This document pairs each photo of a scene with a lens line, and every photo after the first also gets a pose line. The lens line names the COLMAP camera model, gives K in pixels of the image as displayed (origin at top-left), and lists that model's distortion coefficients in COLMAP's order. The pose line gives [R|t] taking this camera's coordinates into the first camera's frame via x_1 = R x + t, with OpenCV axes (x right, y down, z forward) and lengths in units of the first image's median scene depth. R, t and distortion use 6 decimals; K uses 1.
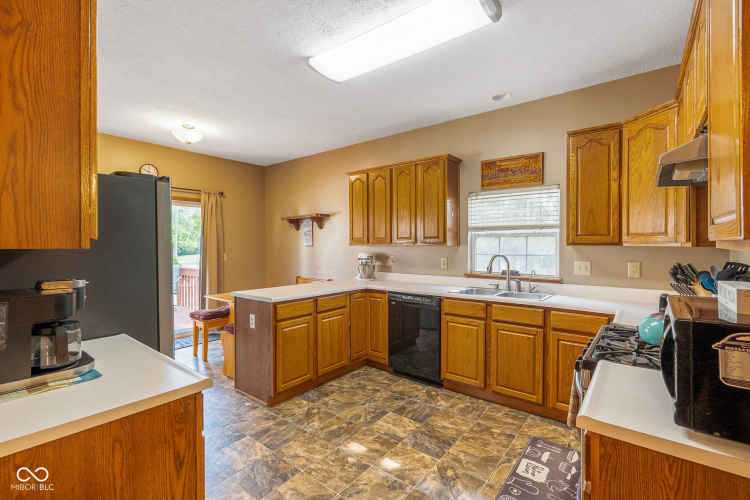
lens RADIAL K [[339.1, 0, 375.0], [0, 339.1, 250.0], [0, 0, 1]] dist [-0.000232, 0.000014]
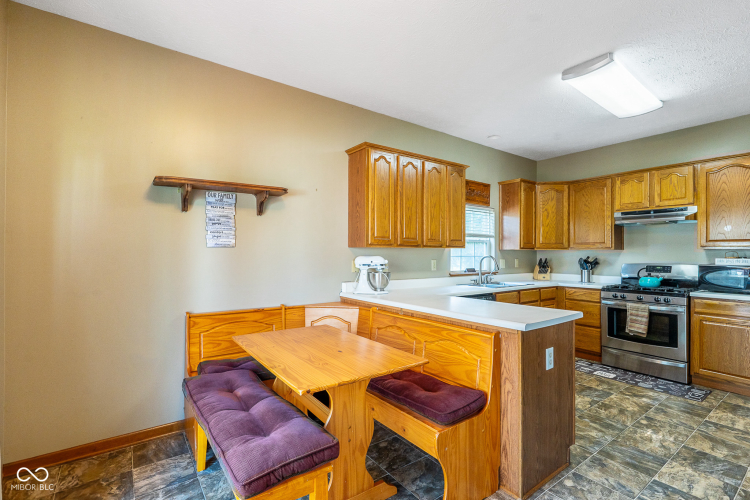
lens RADIAL K [[339.6, 0, 371.3], [0, 339.6, 259.6], [0, 0, 1]] dist [0.000800, -0.000452]
pose [[0.272827, -0.011606, 0.961993, -1.077790], [0.012404, 0.999887, 0.008546, 0.011130], [-0.961983, 0.009602, 0.272940, 1.152963]]
